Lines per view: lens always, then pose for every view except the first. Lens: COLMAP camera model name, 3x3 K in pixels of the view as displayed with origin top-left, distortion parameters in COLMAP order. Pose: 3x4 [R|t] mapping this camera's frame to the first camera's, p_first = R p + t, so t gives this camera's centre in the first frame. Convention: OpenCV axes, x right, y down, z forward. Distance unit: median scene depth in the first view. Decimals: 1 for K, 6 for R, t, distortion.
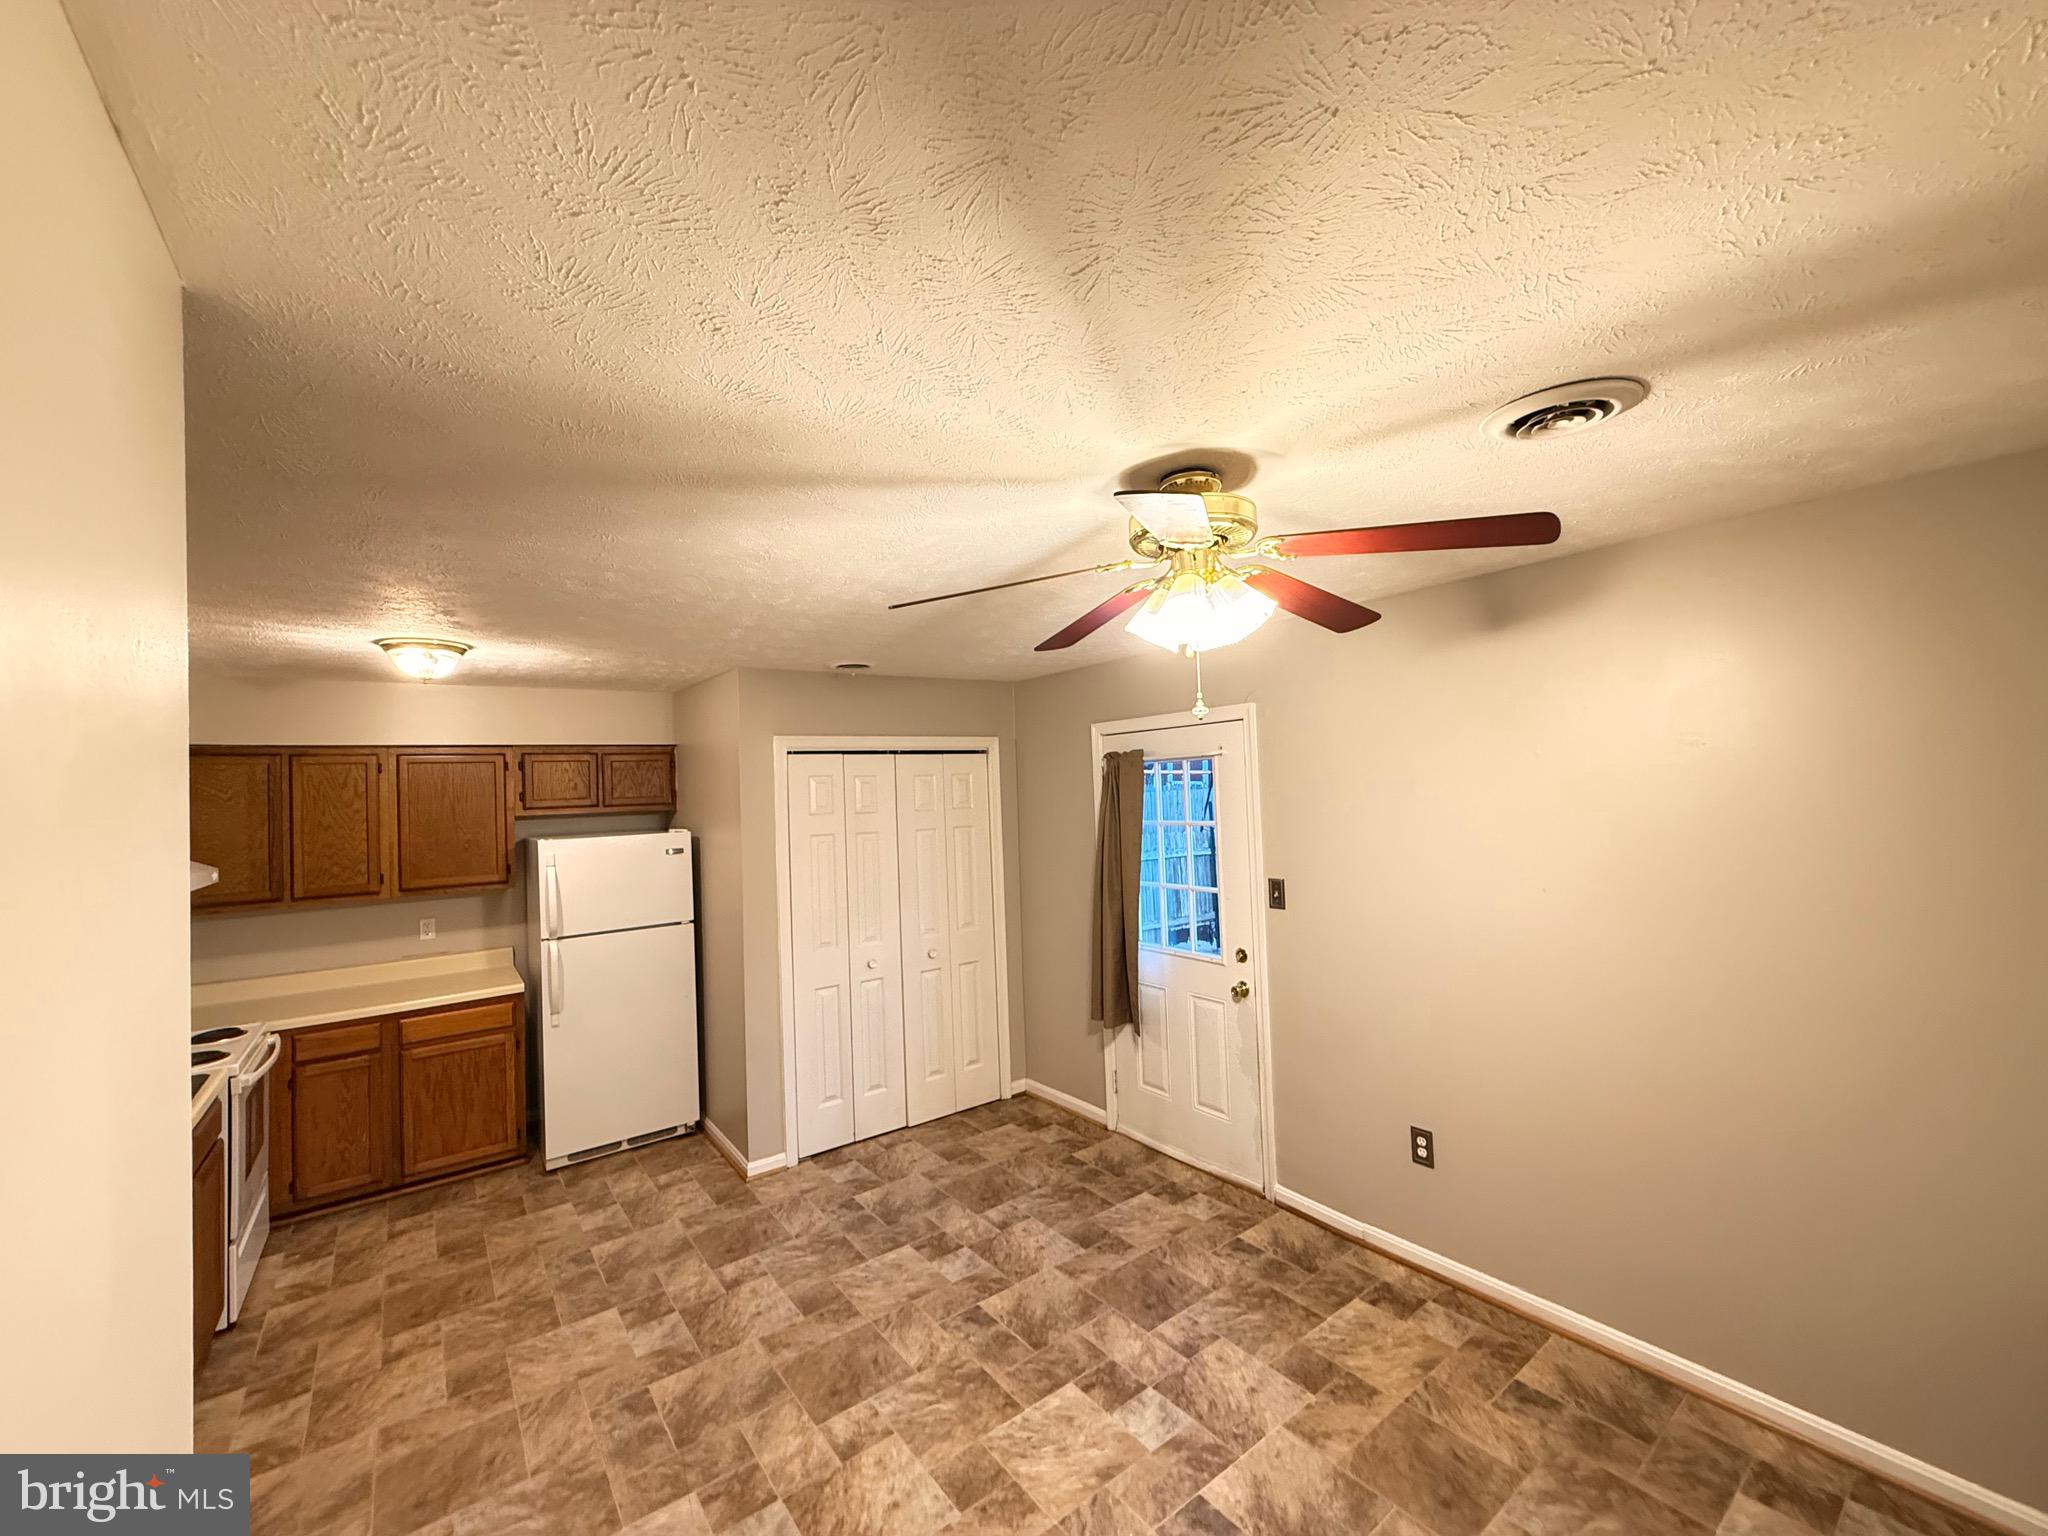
lens RADIAL K [[813.9, 0, 1018.7], [0, 813.9, 771.3], [0, 0, 1]] dist [0.000662, 0.000228]
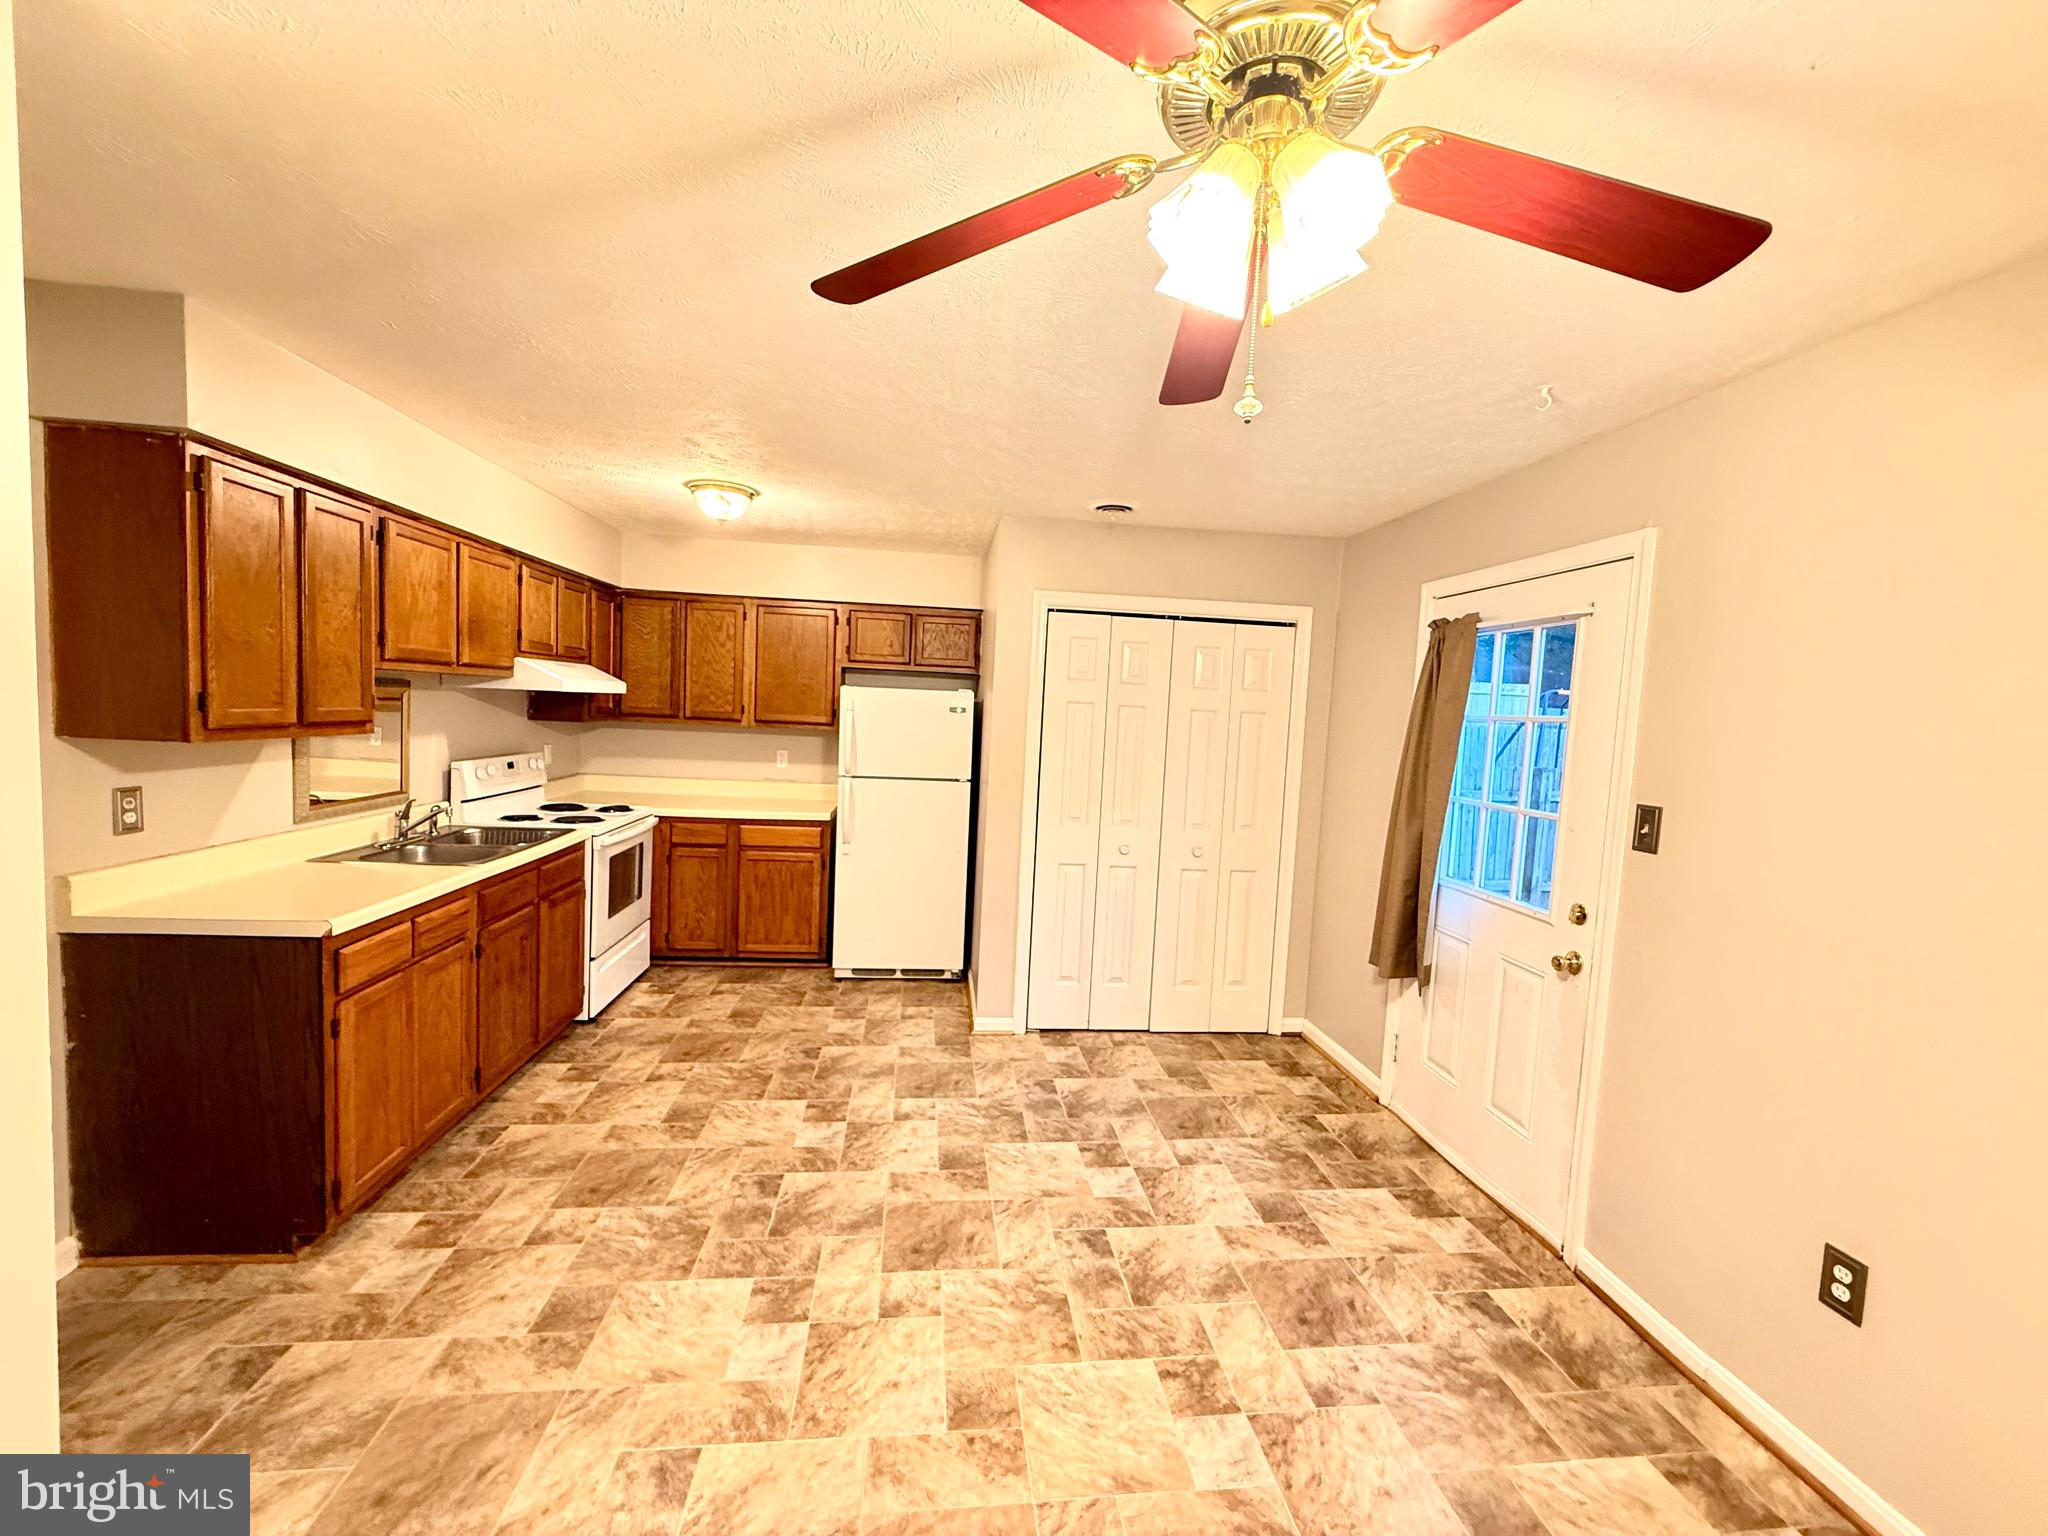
lens RADIAL K [[813.9, 0, 1020.1], [0, 813.9, 768.5], [0, 0, 1]] dist [0.000662, 0.000228]
pose [[0.861241, 0.116896, -0.494570, 0.196198], [-0.070046, 0.991202, 0.112301, 0.063375], [0.503346, -0.062075, 0.861852, 0.193059]]
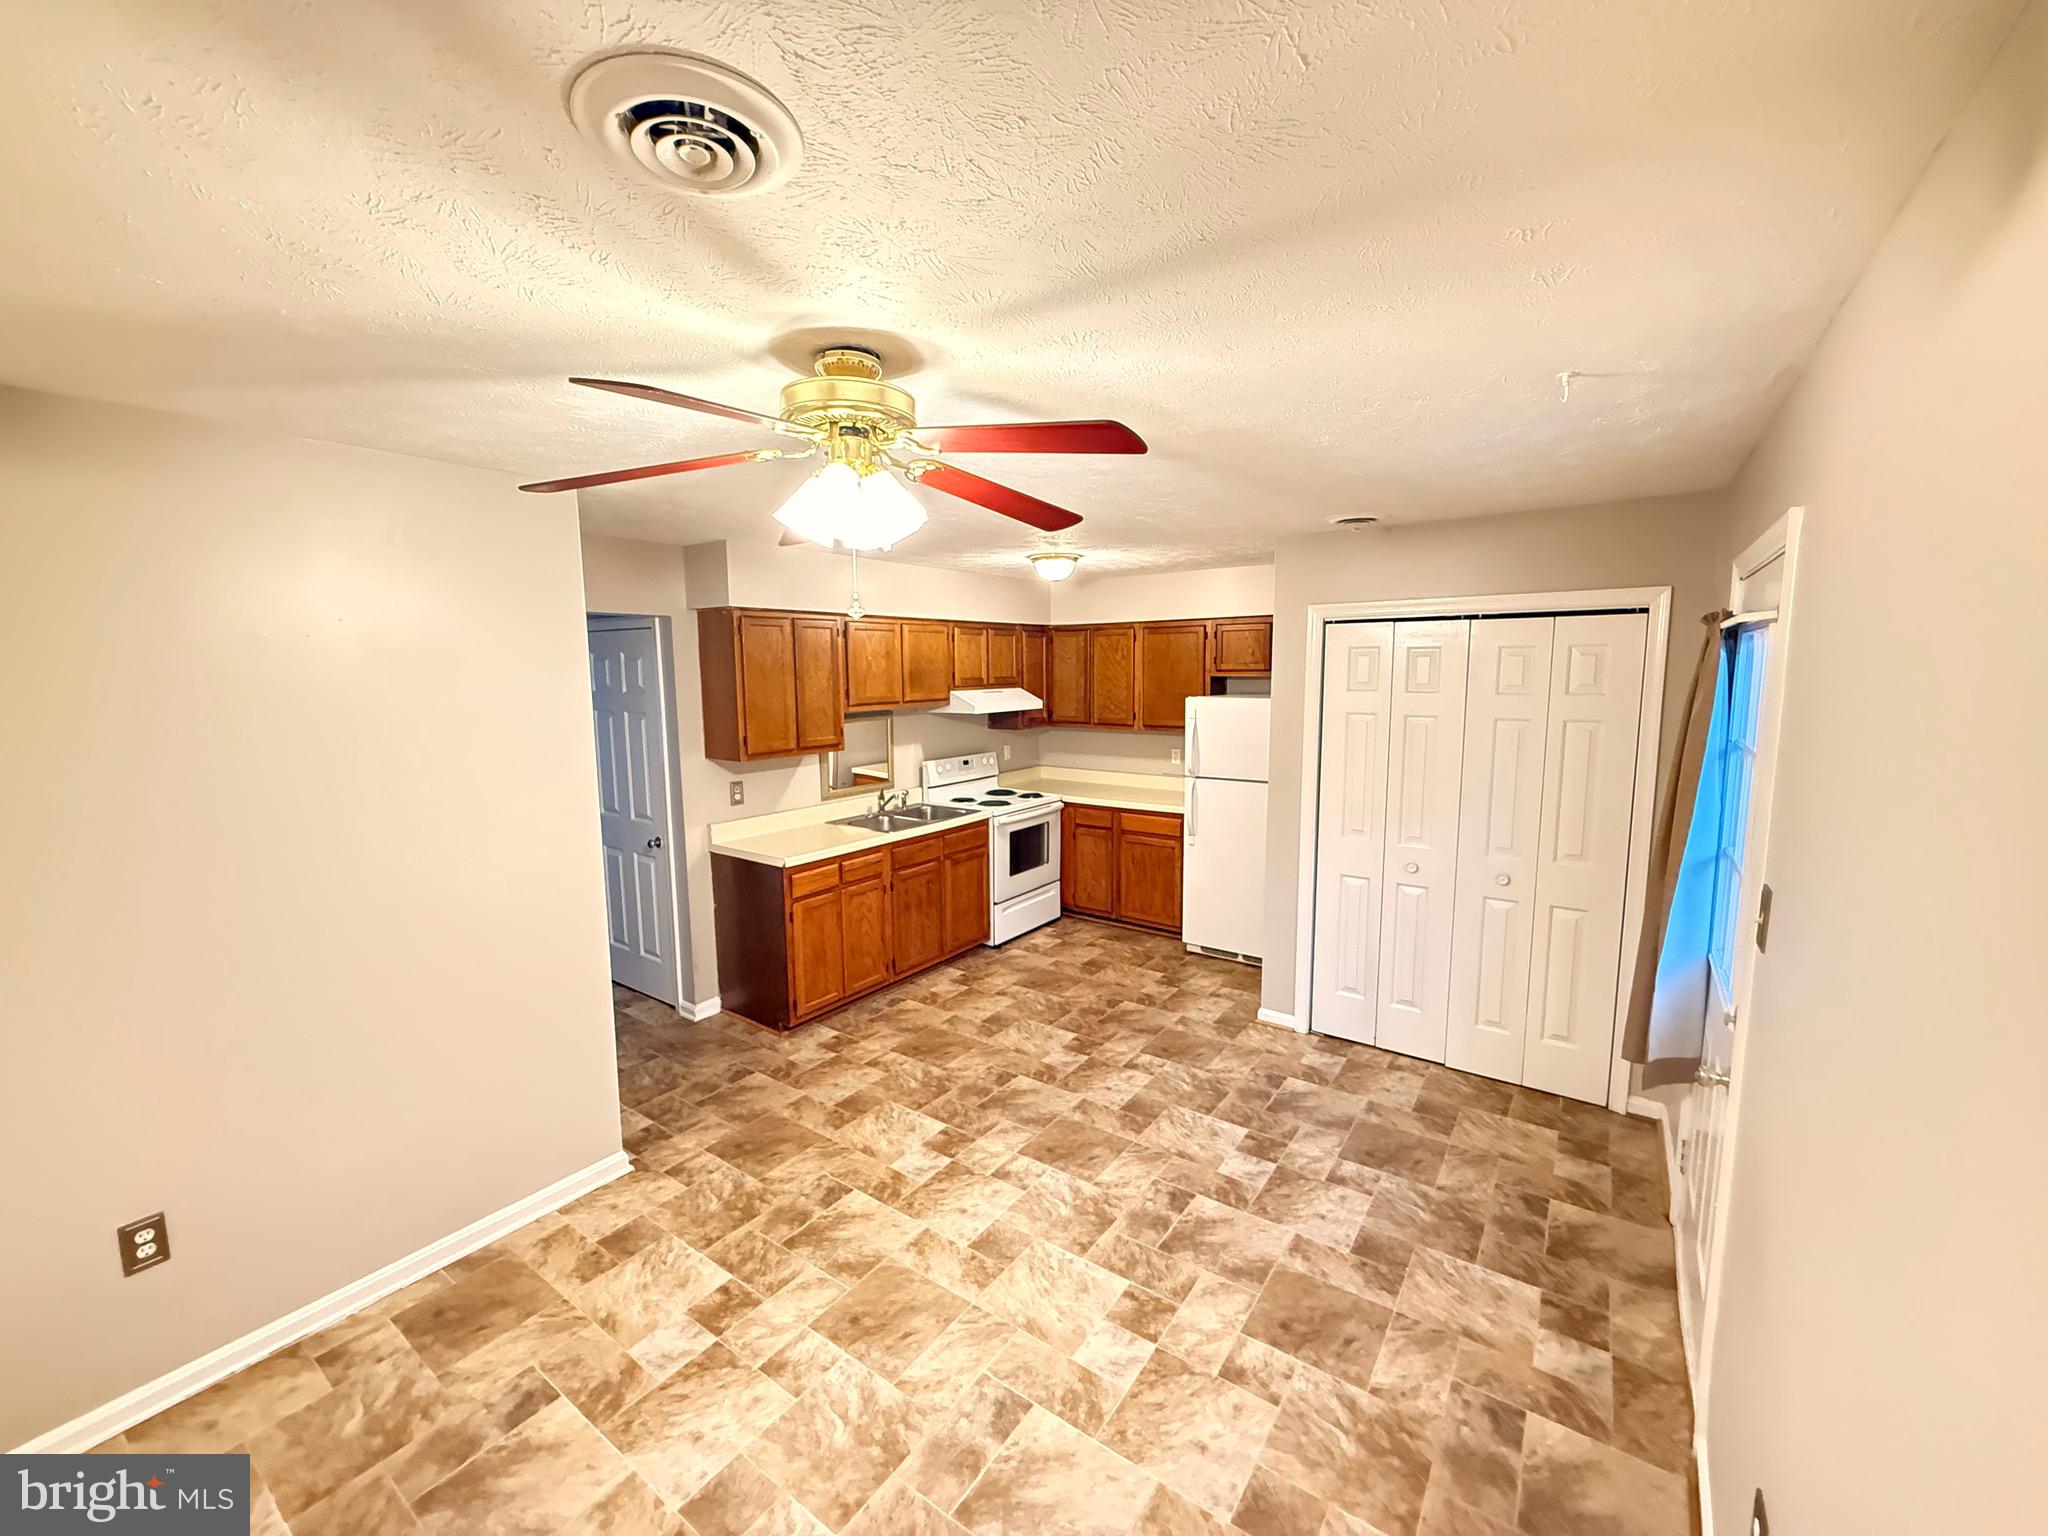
lens RADIAL K [[813.9, 0, 1022.1], [0, 813.9, 768.7], [0, 0, 1]] dist [0.000662, 0.000228]
pose [[0.305006, 0.153573, -0.939886, 0.598863], [0.018698, 0.985757, 0.167136, -0.023819], [0.952167, -0.068552, 0.297790, 0.432678]]
